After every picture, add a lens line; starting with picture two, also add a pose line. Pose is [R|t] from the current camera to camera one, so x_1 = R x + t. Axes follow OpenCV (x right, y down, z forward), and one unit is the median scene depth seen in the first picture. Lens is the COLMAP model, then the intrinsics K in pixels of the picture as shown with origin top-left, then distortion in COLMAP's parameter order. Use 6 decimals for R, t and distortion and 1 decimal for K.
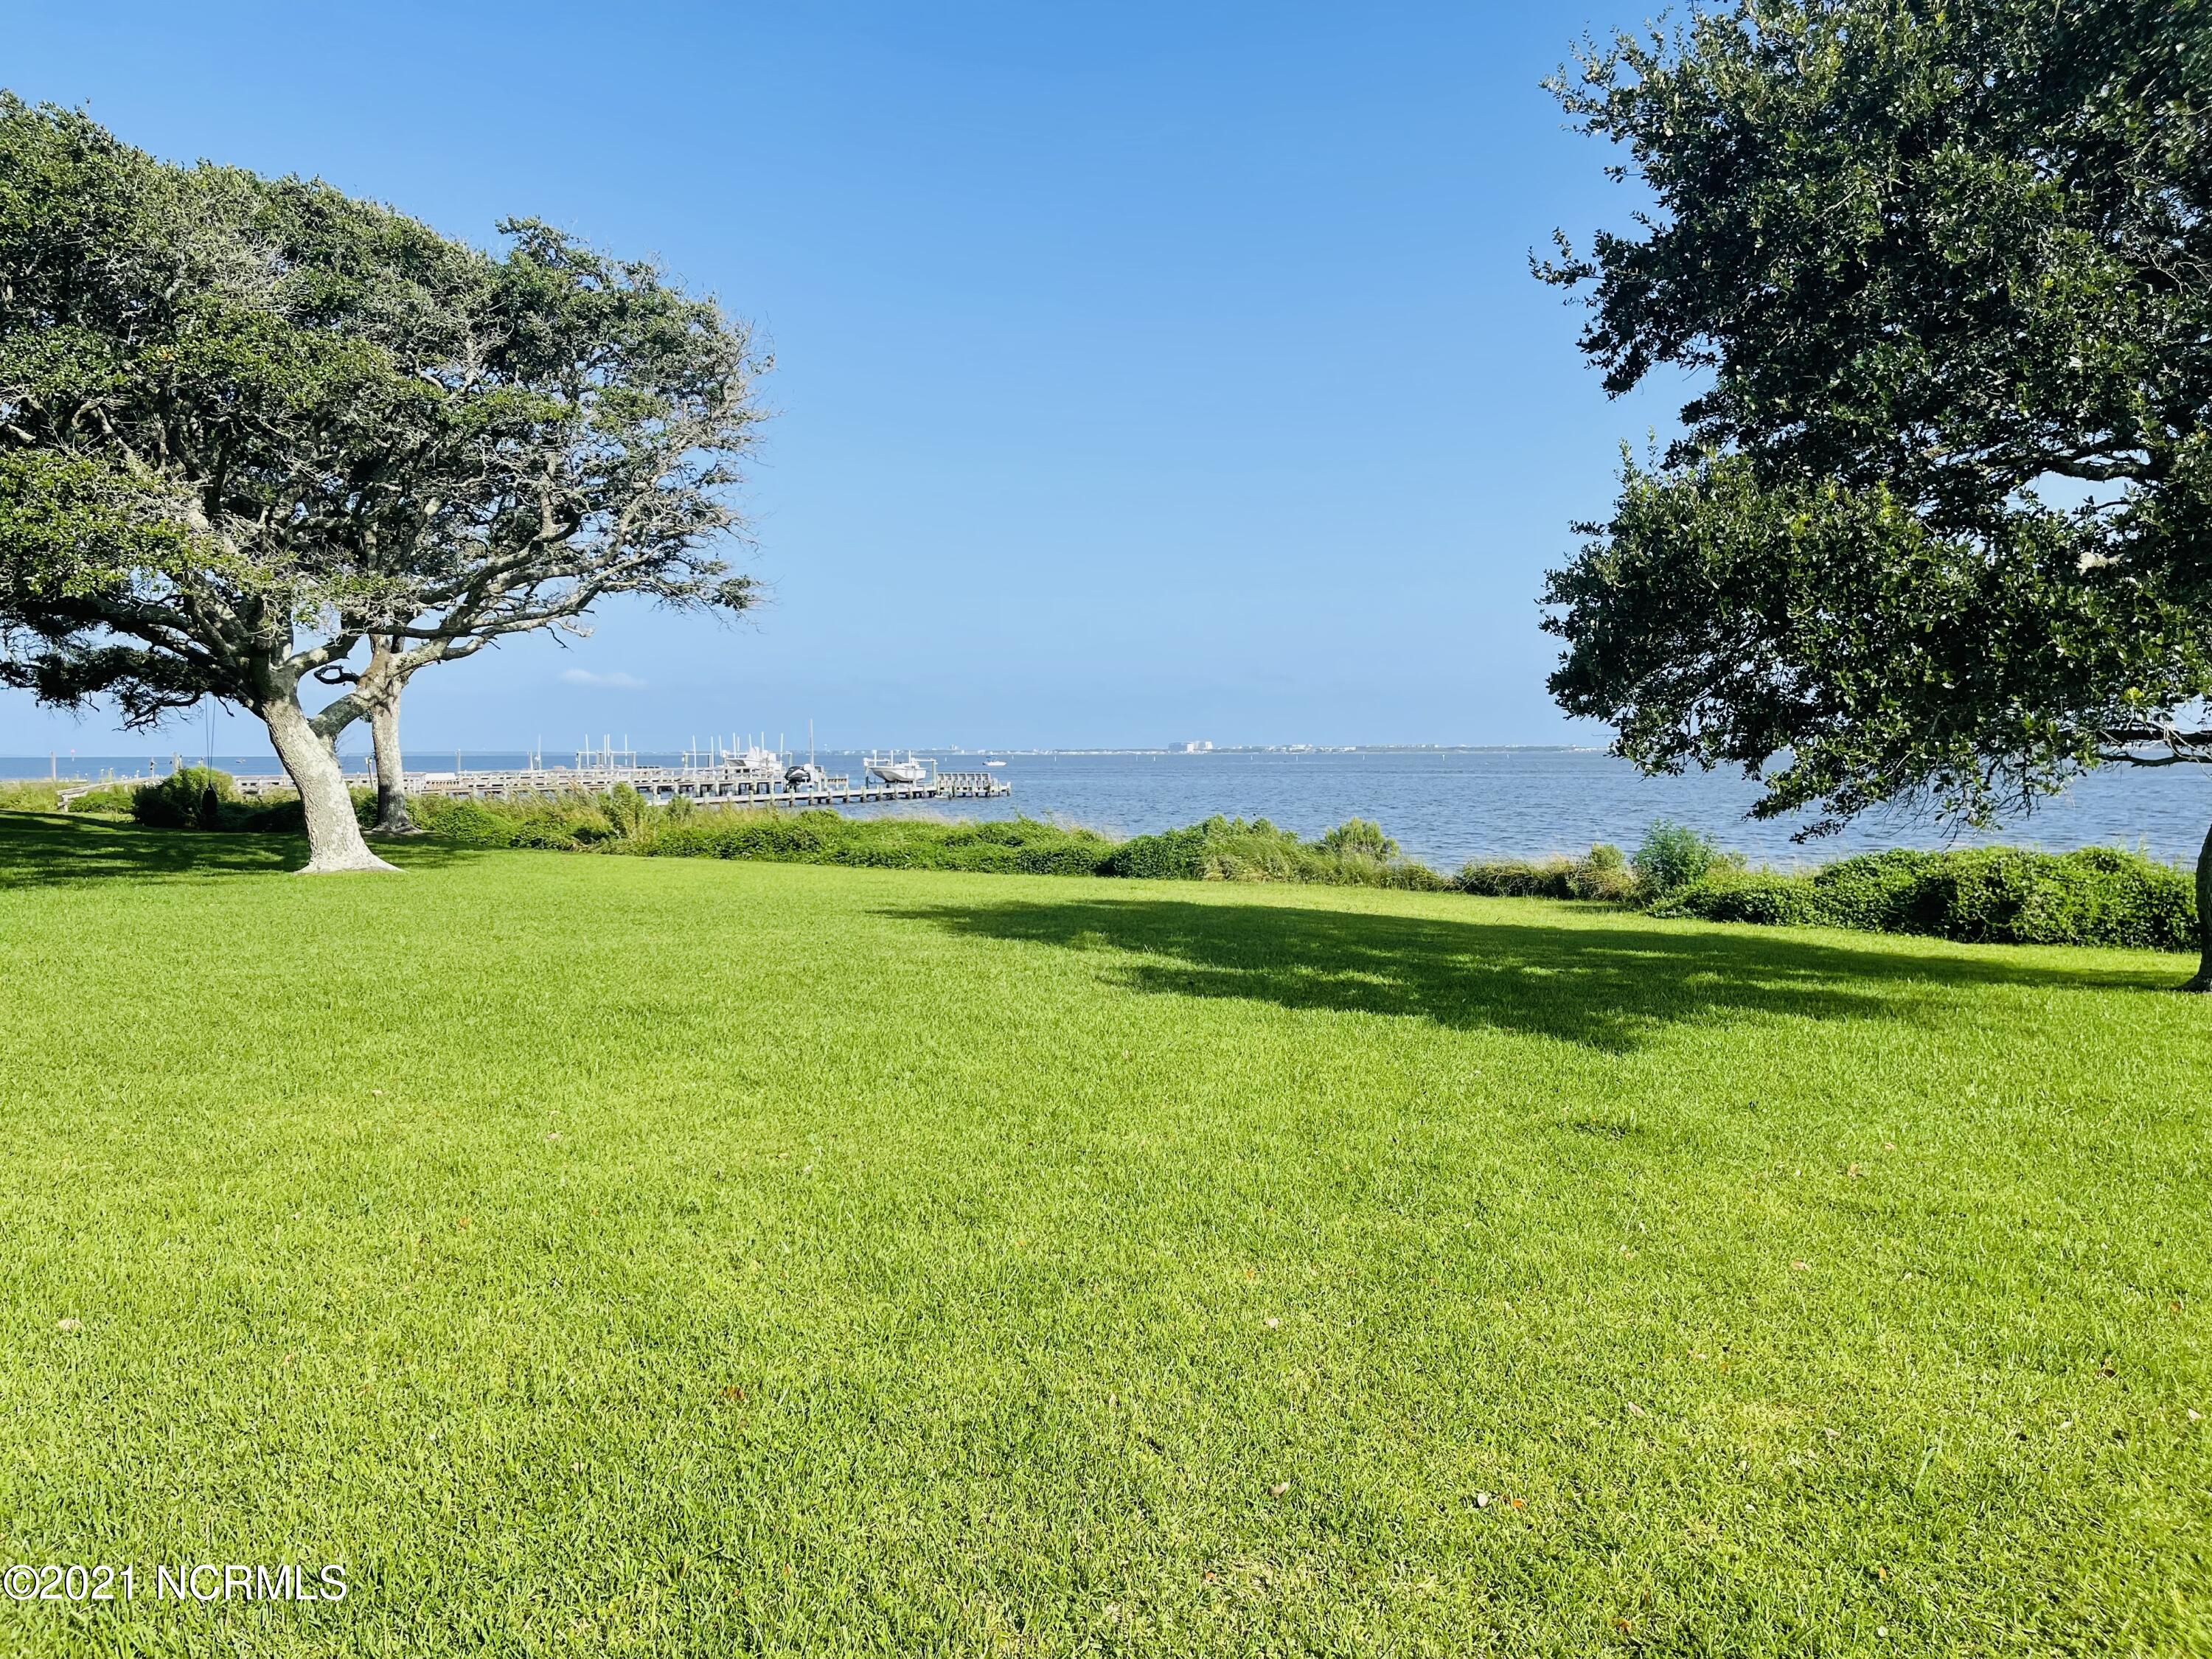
lens RADIAL K [[1680.0, 0, 1070.1], [0, 1680.0, 827.7], [0, 0, 1]] dist [0.079732, -0.110983]
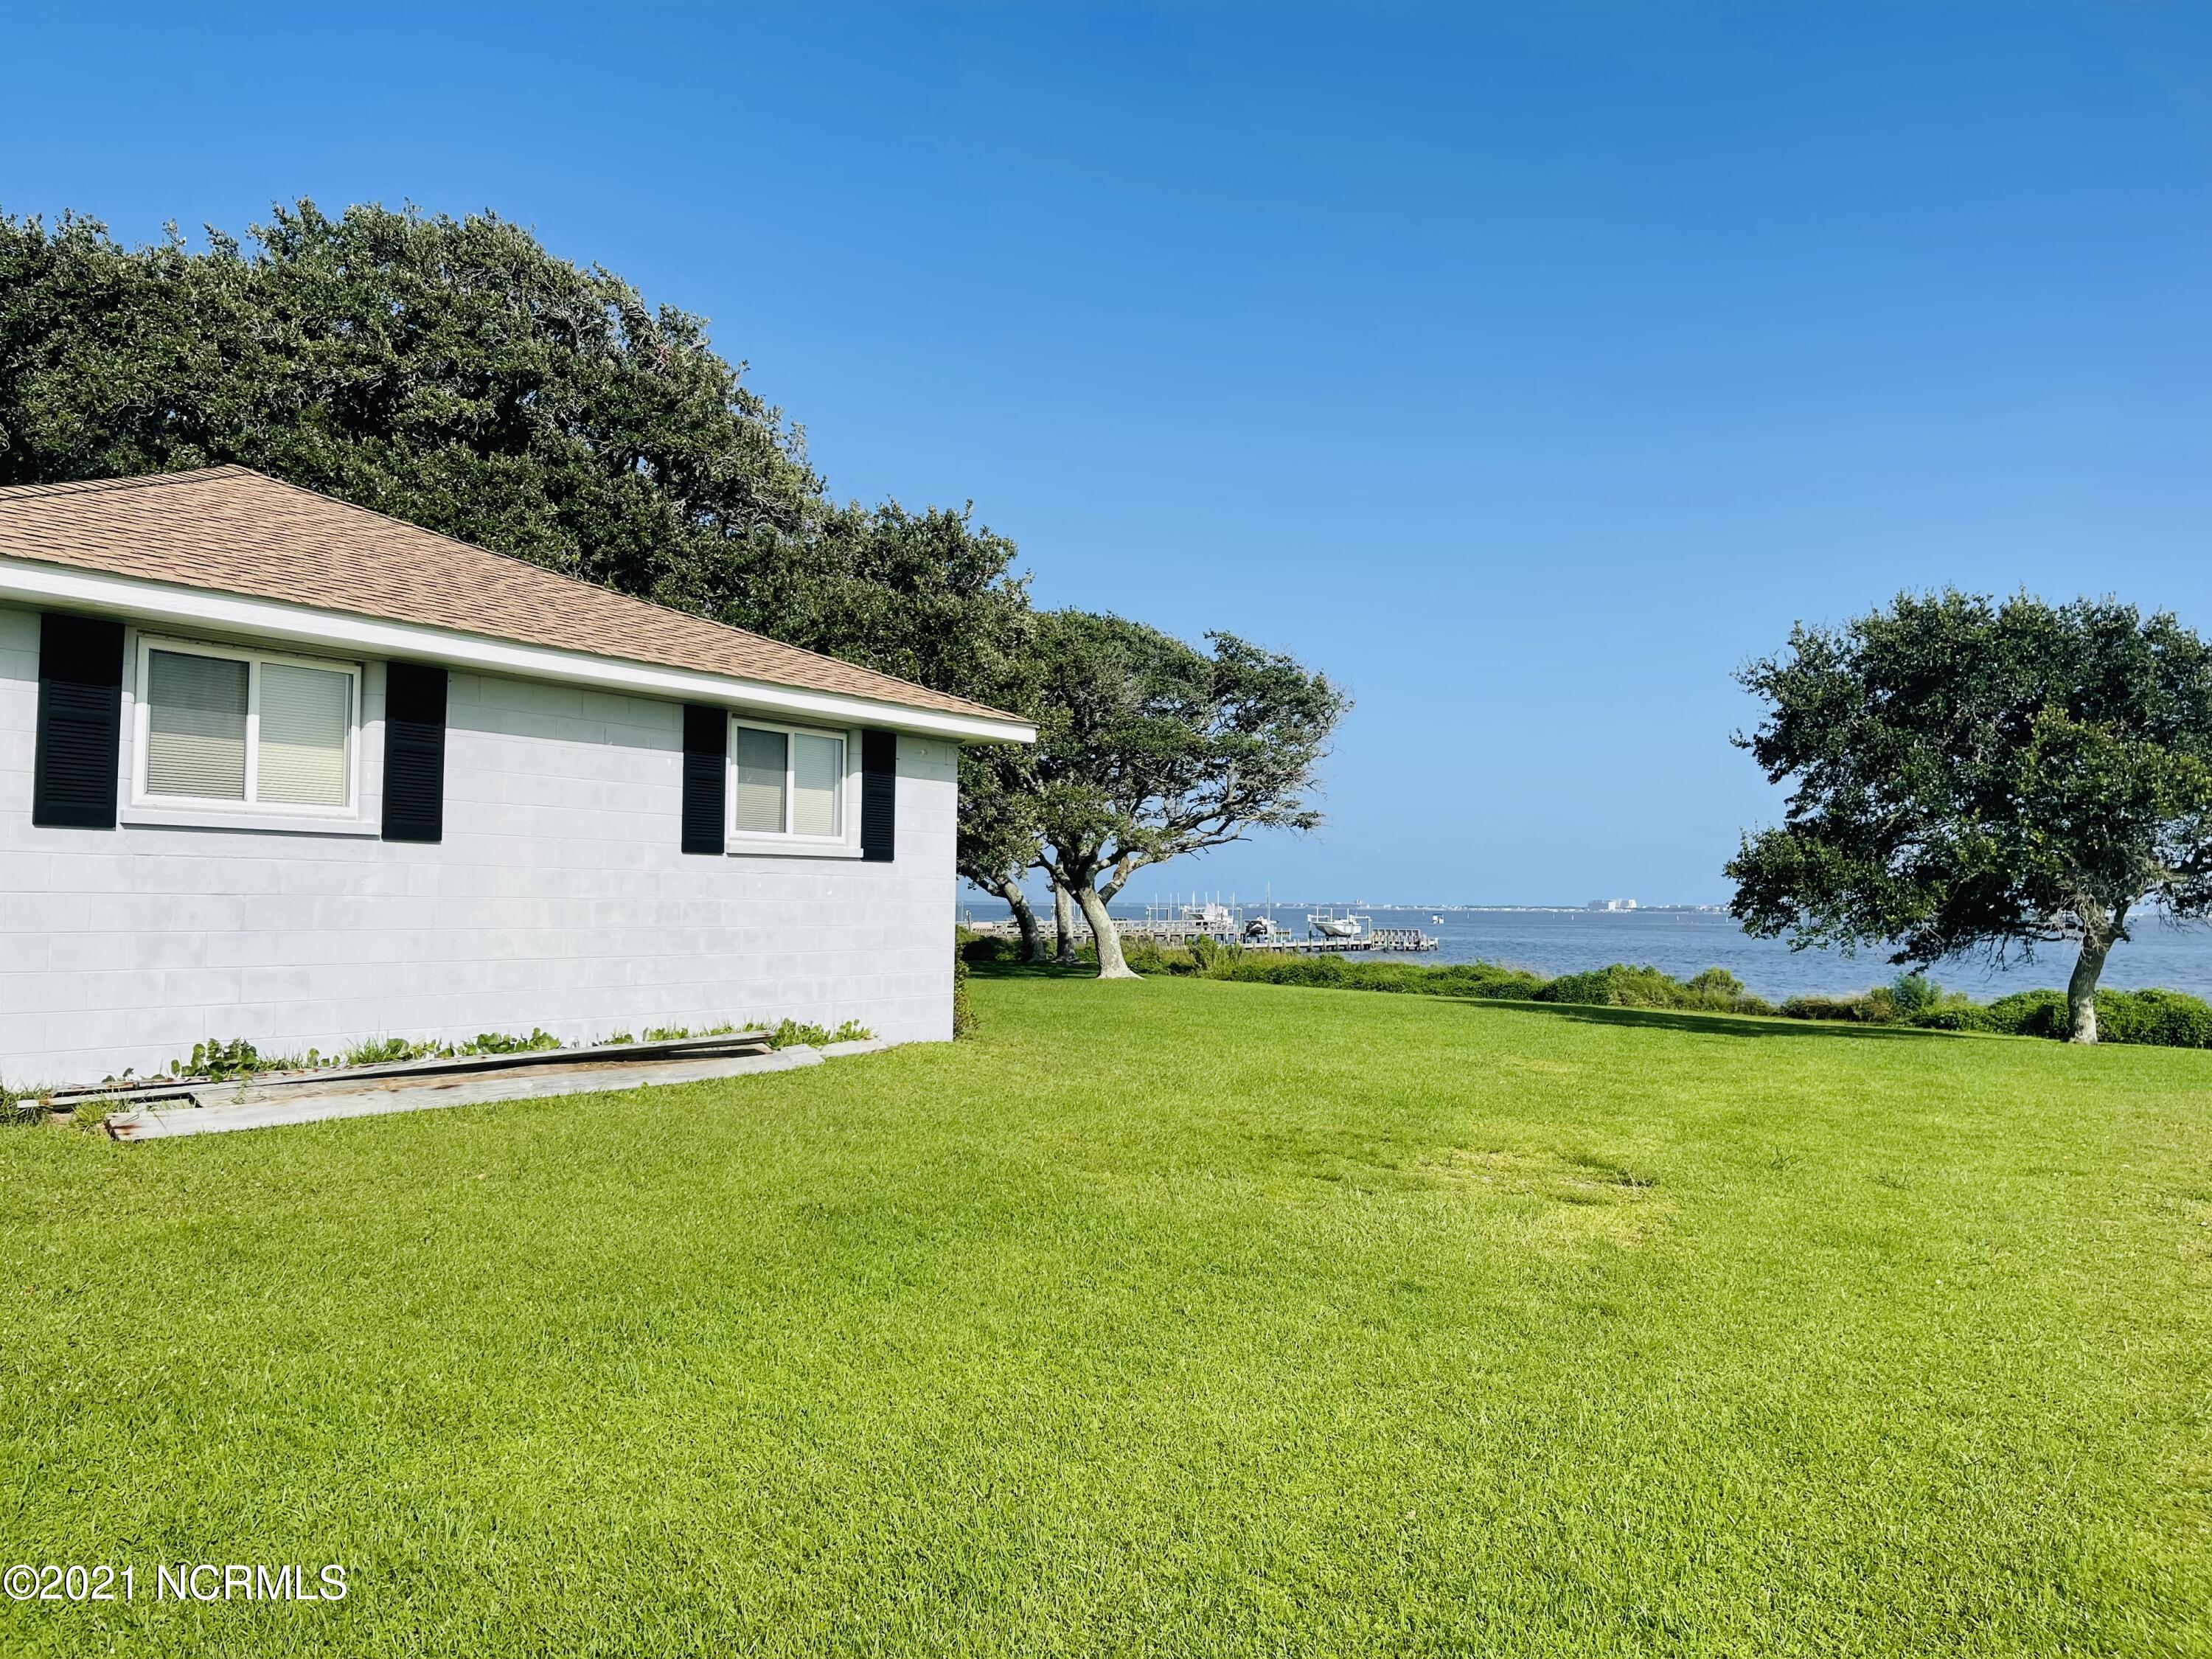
lens RADIAL K [[1680.0, 0, 1070.1], [0, 1680.0, 827.7], [0, 0, 1]] dist [0.079732, -0.110983]
pose [[0.971648, 0.003324, -0.236408, -0.031514], [-0.024791, 0.995822, -0.087890, 0.017964], [0.235128, 0.091259, 0.967671, -0.606790]]
